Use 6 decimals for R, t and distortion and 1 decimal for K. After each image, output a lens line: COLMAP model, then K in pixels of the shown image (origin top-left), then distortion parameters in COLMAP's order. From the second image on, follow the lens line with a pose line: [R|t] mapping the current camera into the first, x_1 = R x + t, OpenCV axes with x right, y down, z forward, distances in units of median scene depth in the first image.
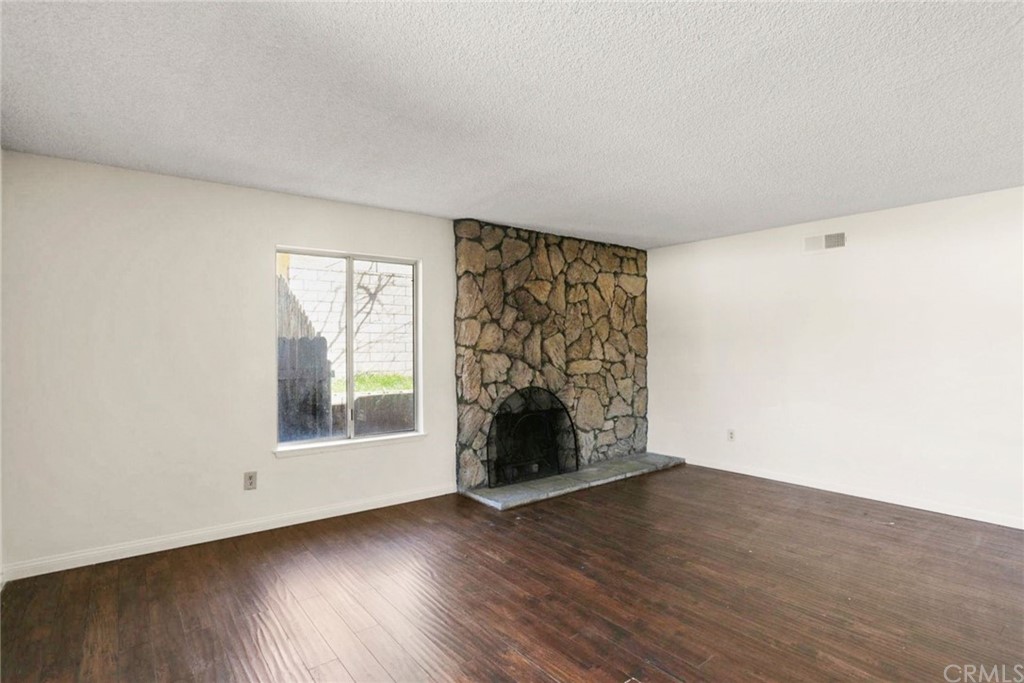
lens RADIAL K [[522.8, 0, 512.9], [0, 522.8, 346.4], [0, 0, 1]] dist [-0.016257, 0.000452]
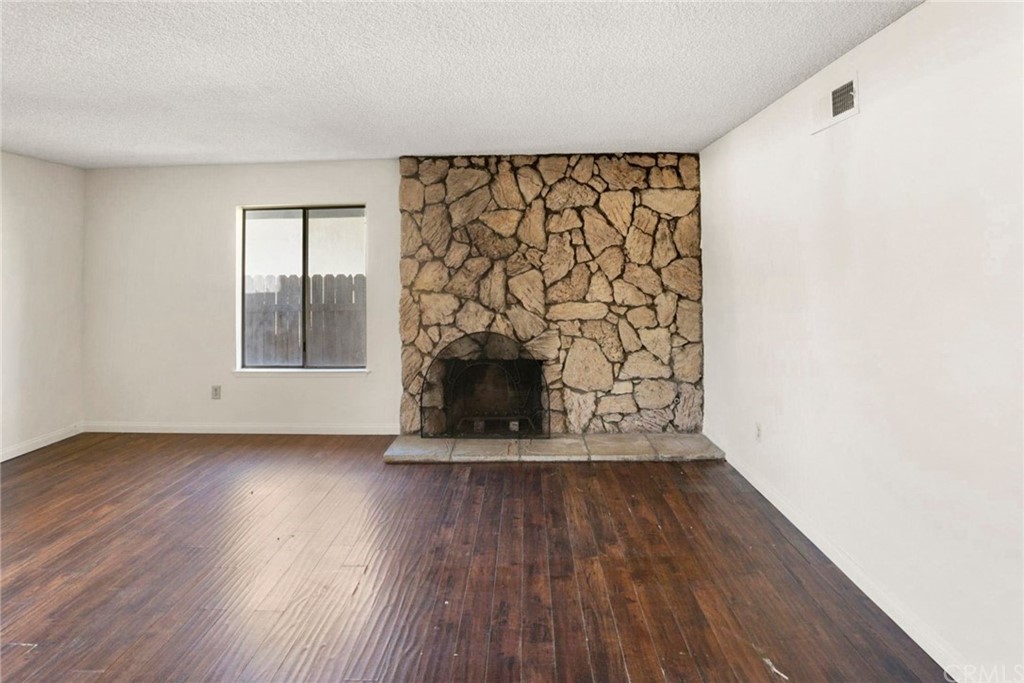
lens RADIAL K [[522.8, 0, 484.6], [0, 522.8, 256.2], [0, 0, 1]] dist [-0.016257, 0.000452]
pose [[0.768572, -0.020995, -0.639418, 0.550923], [0.004369, 0.999610, -0.027571, -0.023951], [0.639748, 0.018397, 0.768365, 0.292070]]
